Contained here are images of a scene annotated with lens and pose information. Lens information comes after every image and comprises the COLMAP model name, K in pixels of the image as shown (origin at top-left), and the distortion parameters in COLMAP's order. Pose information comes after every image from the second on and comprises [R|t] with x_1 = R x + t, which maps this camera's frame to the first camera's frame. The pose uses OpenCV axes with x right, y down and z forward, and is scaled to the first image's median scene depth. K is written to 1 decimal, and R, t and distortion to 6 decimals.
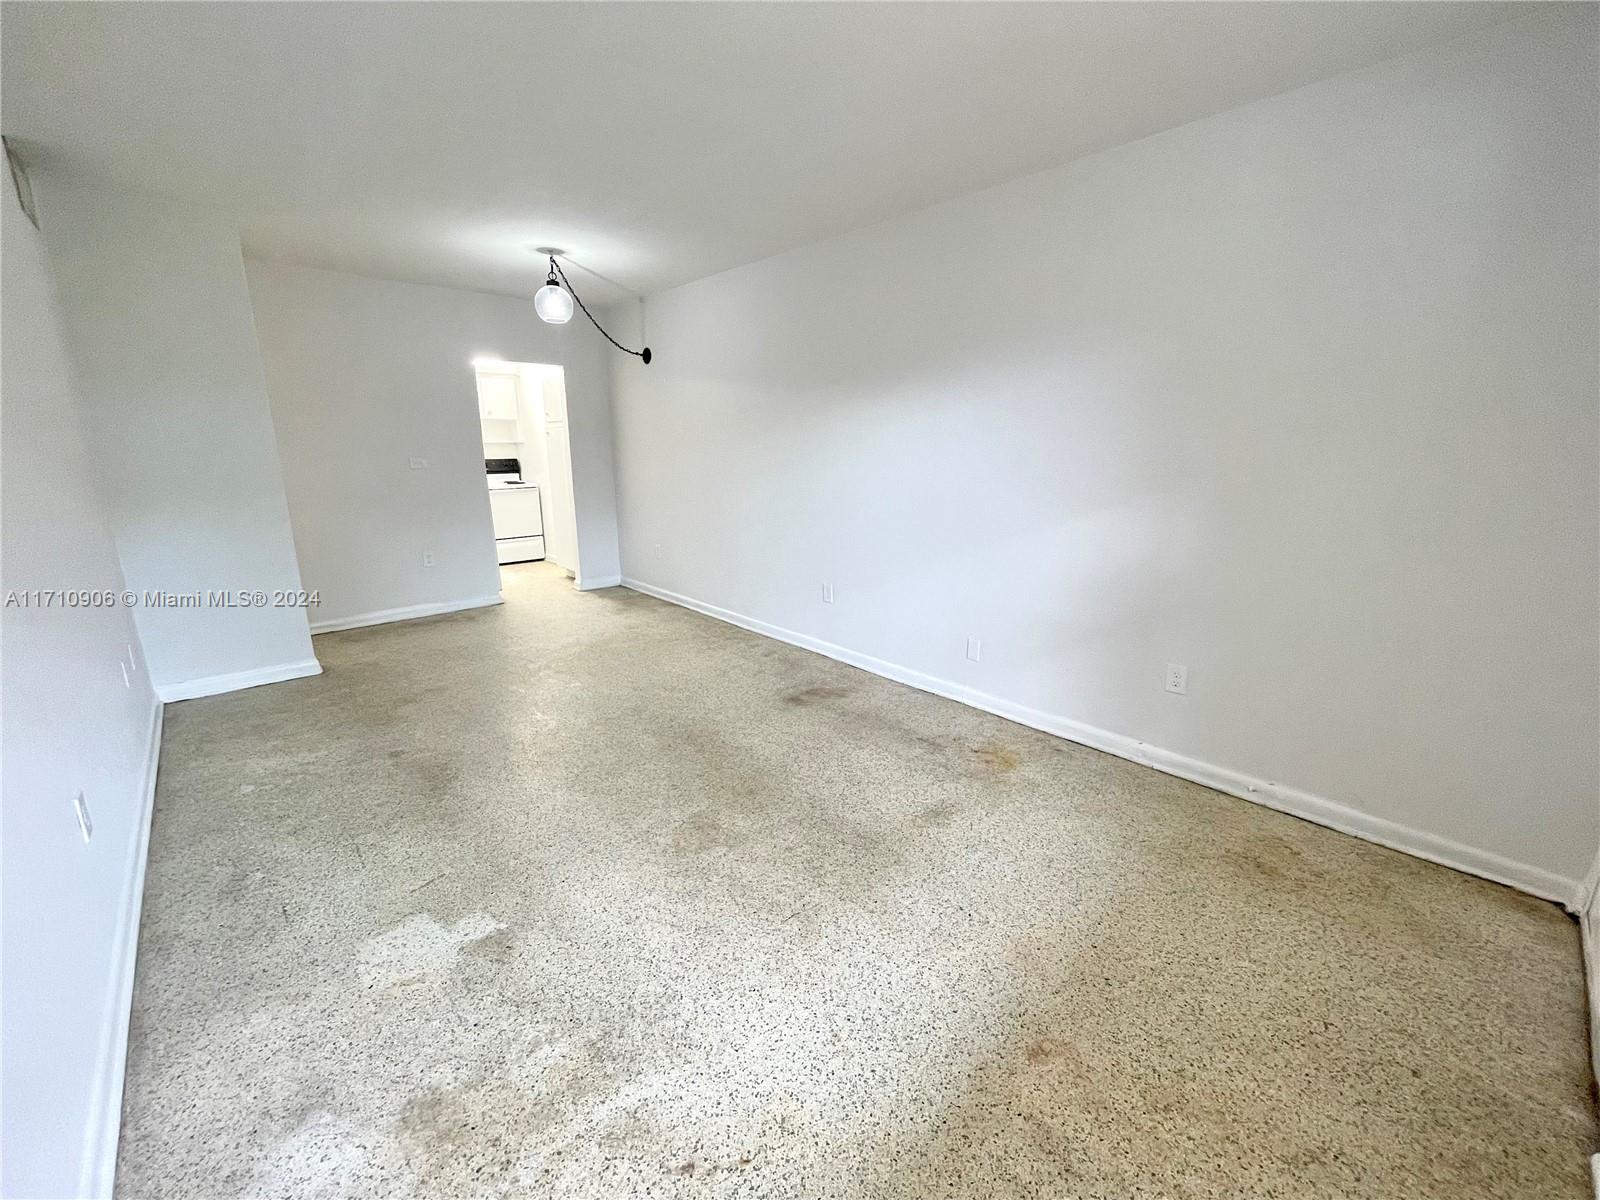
lens RADIAL K [[646.9, 0, 793.4], [0, 646.9, 595.2], [0, 0, 1]] dist [-0.001674, -0.000567]
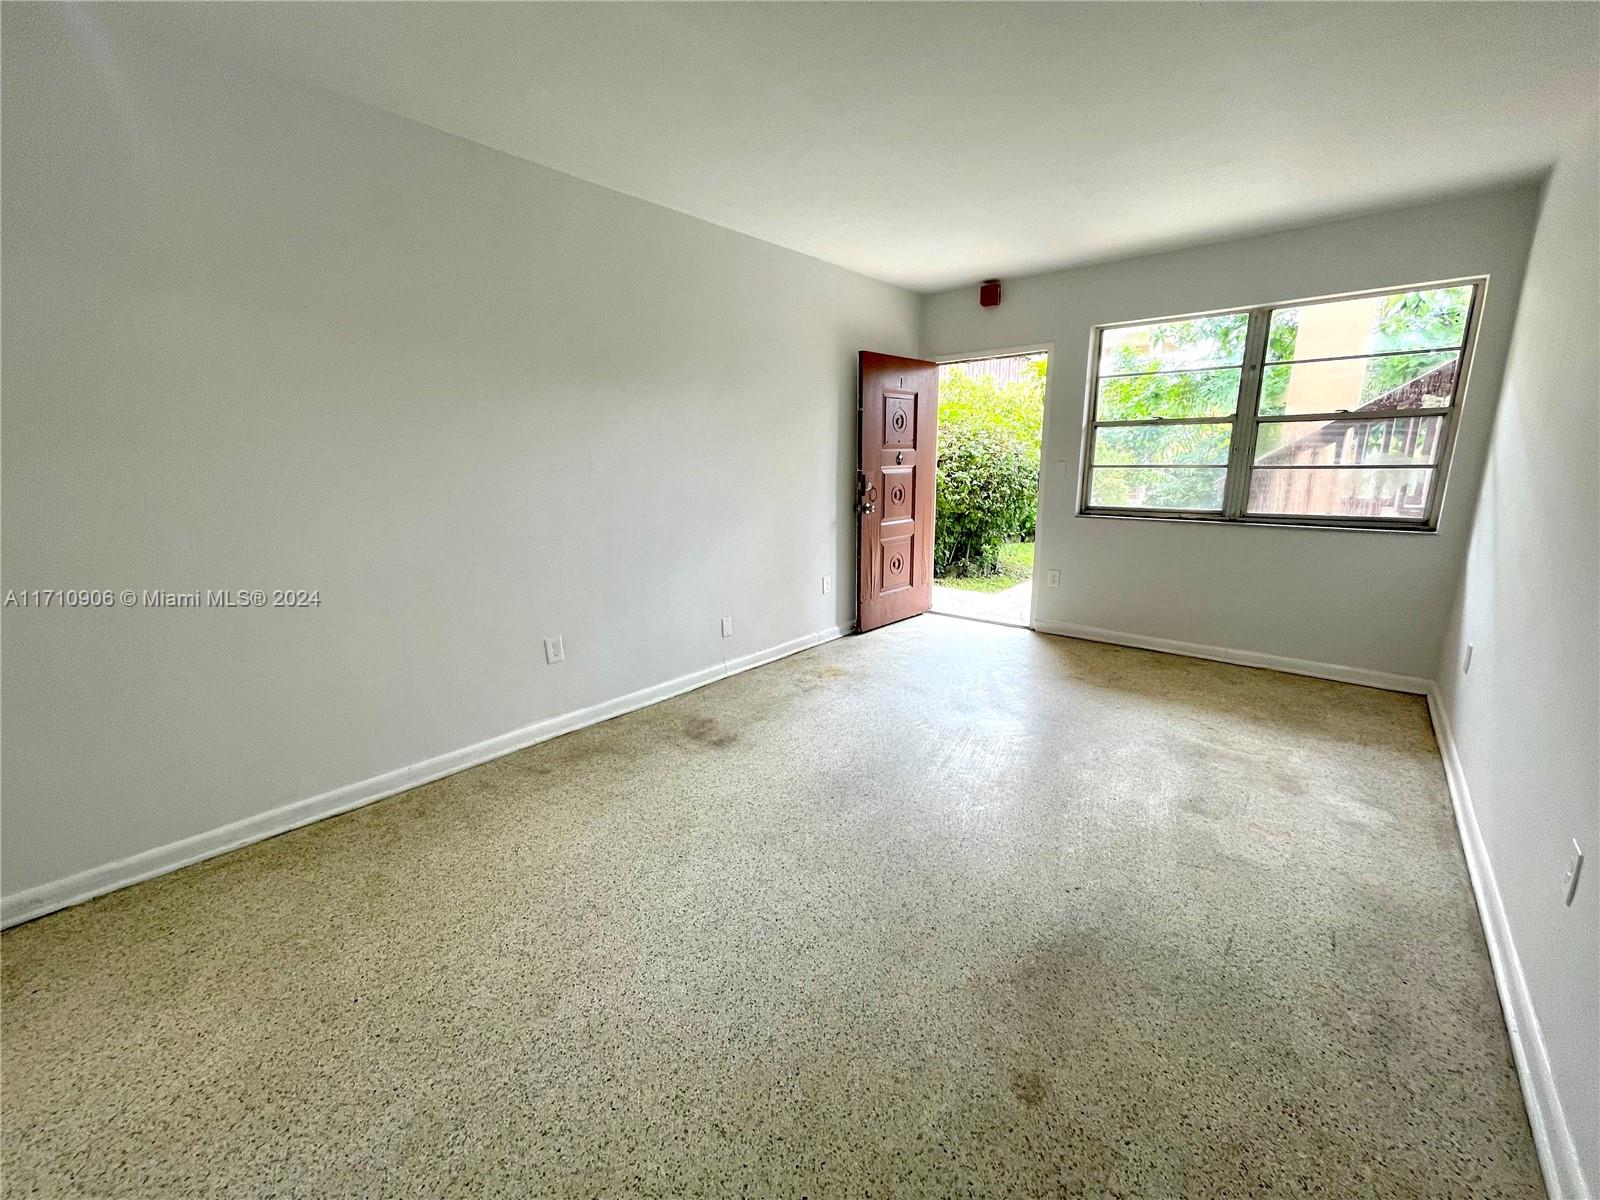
lens RADIAL K [[646.9, 0, 801.9], [0, 646.9, 594.1], [0, 0, 1]] dist [-0.001674, -0.000567]
pose [[-0.132059, -0.210293, 0.968678, -0.904290], [0.234892, 0.942764, 0.236690, -0.227055], [-0.963009, 0.258792, -0.075104, 1.025025]]
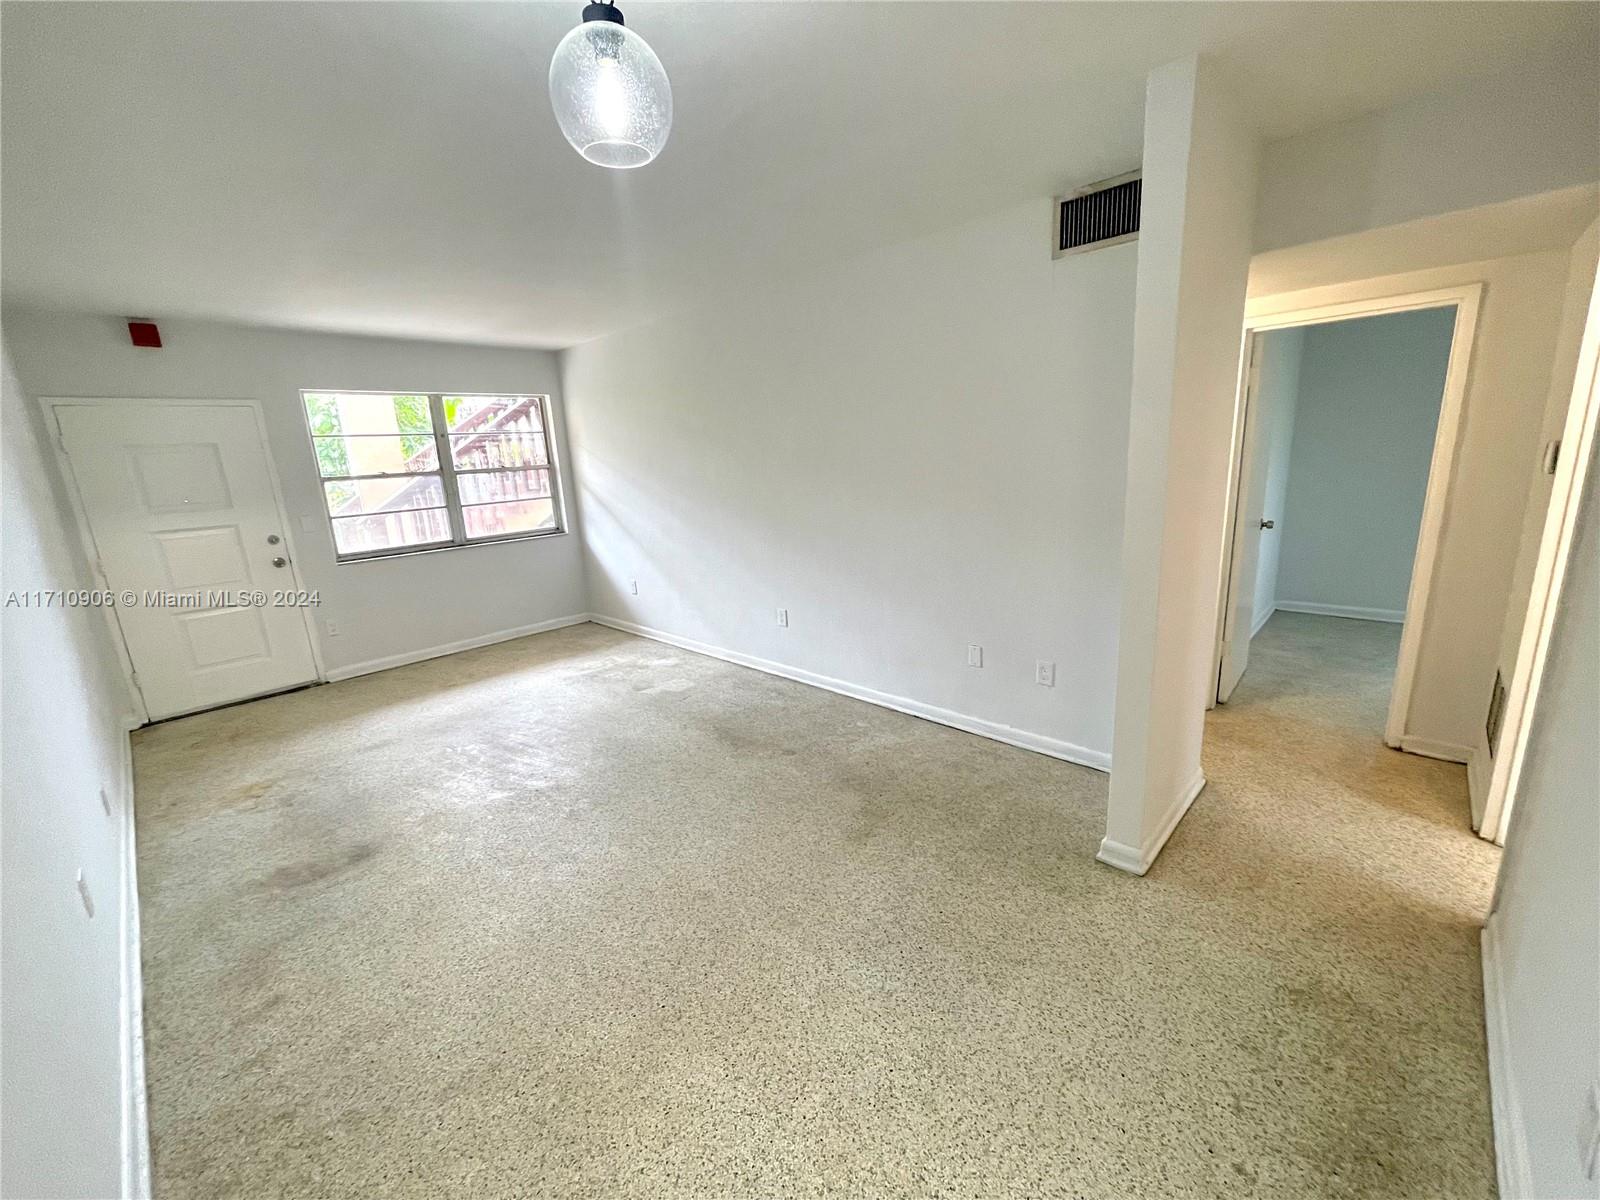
lens RADIAL K [[646.9, 0, 800.3], [0, 646.9, 593.4], [0, 0, 1]] dist [-0.001674, -0.000567]
pose [[-0.996195, 0.061812, -0.061442, -0.540208], [0.029526, 0.902653, 0.429356, -0.471628], [0.082000, 0.425908, -0.901043, 1.788115]]
